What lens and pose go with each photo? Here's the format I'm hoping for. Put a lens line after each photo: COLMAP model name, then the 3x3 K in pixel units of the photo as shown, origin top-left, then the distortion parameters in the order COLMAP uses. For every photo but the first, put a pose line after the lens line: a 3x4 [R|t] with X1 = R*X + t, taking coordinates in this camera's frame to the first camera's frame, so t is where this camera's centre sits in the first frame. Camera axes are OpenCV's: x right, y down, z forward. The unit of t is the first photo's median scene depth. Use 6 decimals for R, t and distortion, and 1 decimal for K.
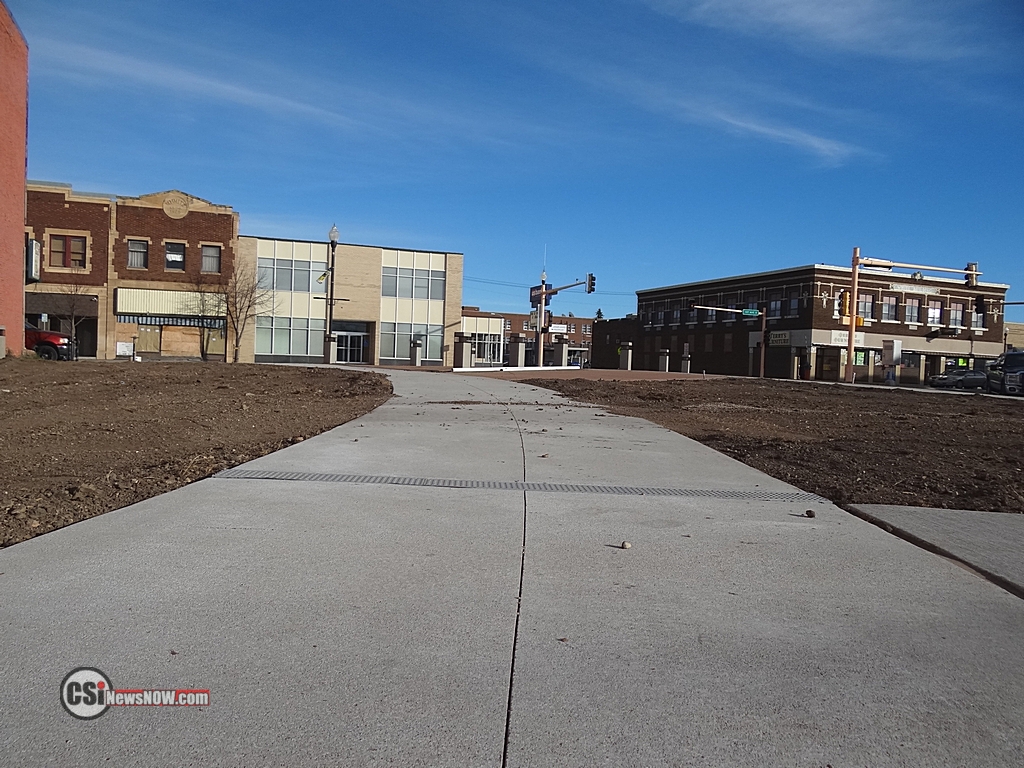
lens RADIAL K [[802.1, 0, 513.7], [0, 802.1, 387.9], [0, 0, 1]] dist [-0.011780, 0.007269]
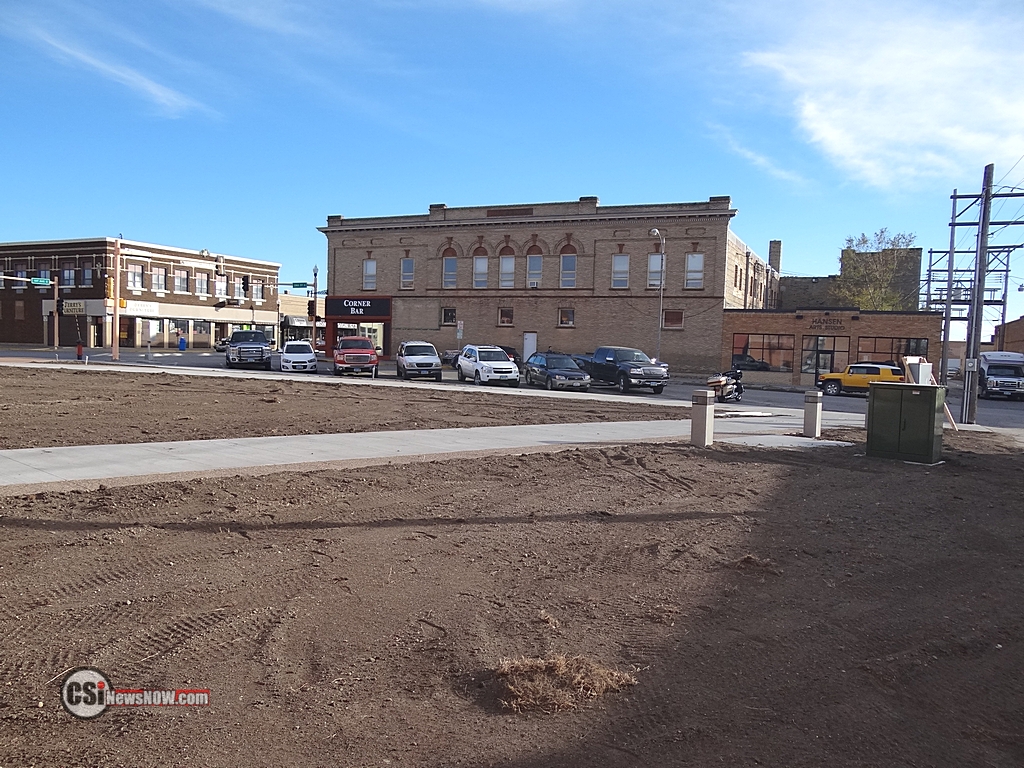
lens RADIAL K [[802.1, 0, 513.5], [0, 802.1, 369.4], [0, 0, 1]] dist [-0.011780, 0.007269]
pose [[0.705080, -0.046780, 0.707583, 0.003335], [0.025764, 0.998853, 0.040364, -0.012211], [-0.708659, -0.010229, 0.705477, -0.142423]]
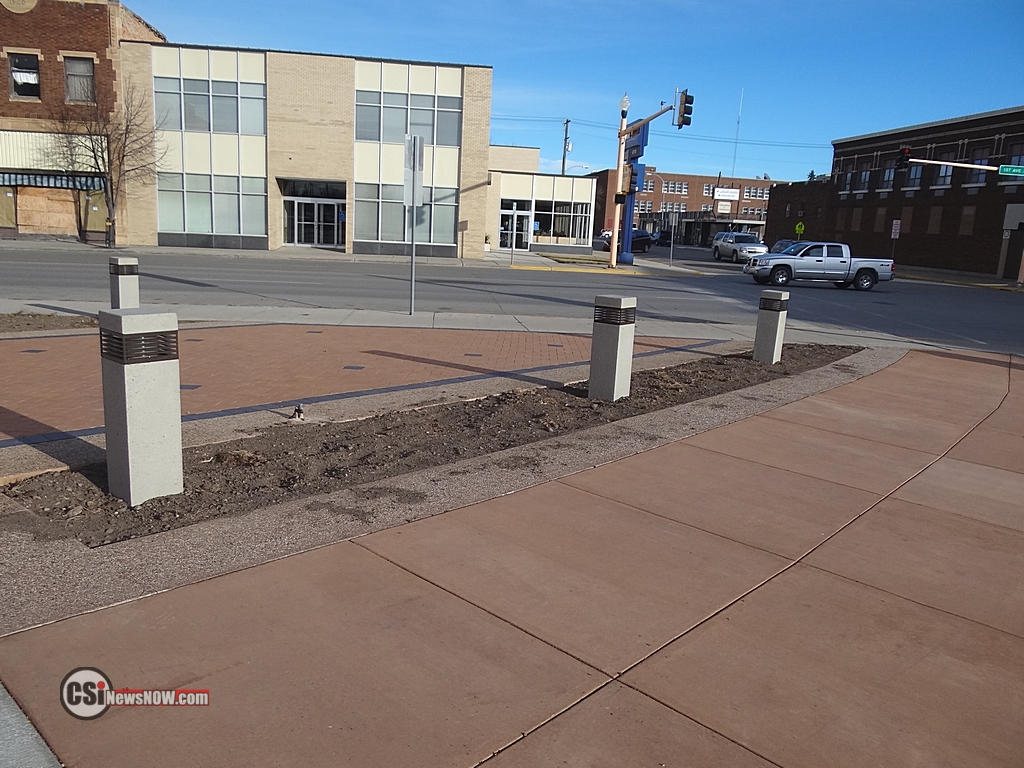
lens RADIAL K [[802.1, 0, 515.2], [0, 802.1, 384.9], [0, 0, 1]] dist [-0.011780, 0.007269]
pose [[0.968148, 0.065917, -0.241545, 0.115381], [-0.026088, 0.986029, 0.164518, -0.031929], [0.249015, -0.152977, 0.956342, 0.401438]]
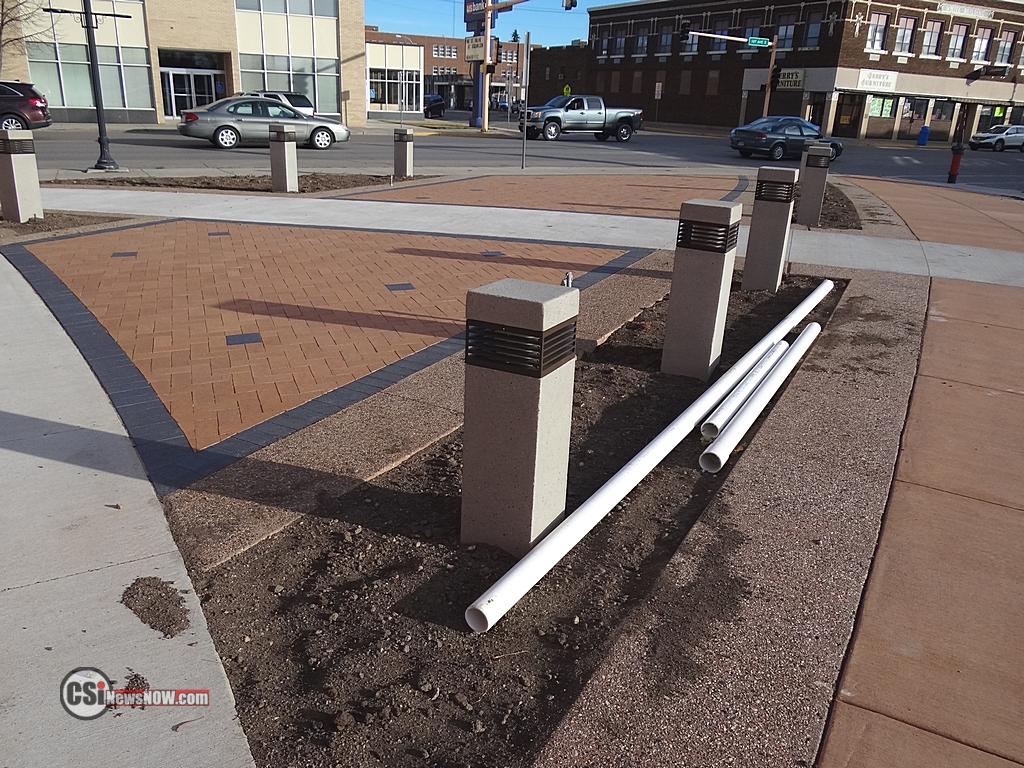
lens RADIAL K [[802.1, 0, 511.2], [0, 802.1, 387.2], [0, 0, 1]] dist [-0.011780, 0.007269]
pose [[0.993565, -0.034371, 0.107924, -0.027168], [-0.001638, 0.948384, 0.317119, -0.031299], [-0.113253, -0.315255, 0.942225, 0.282434]]
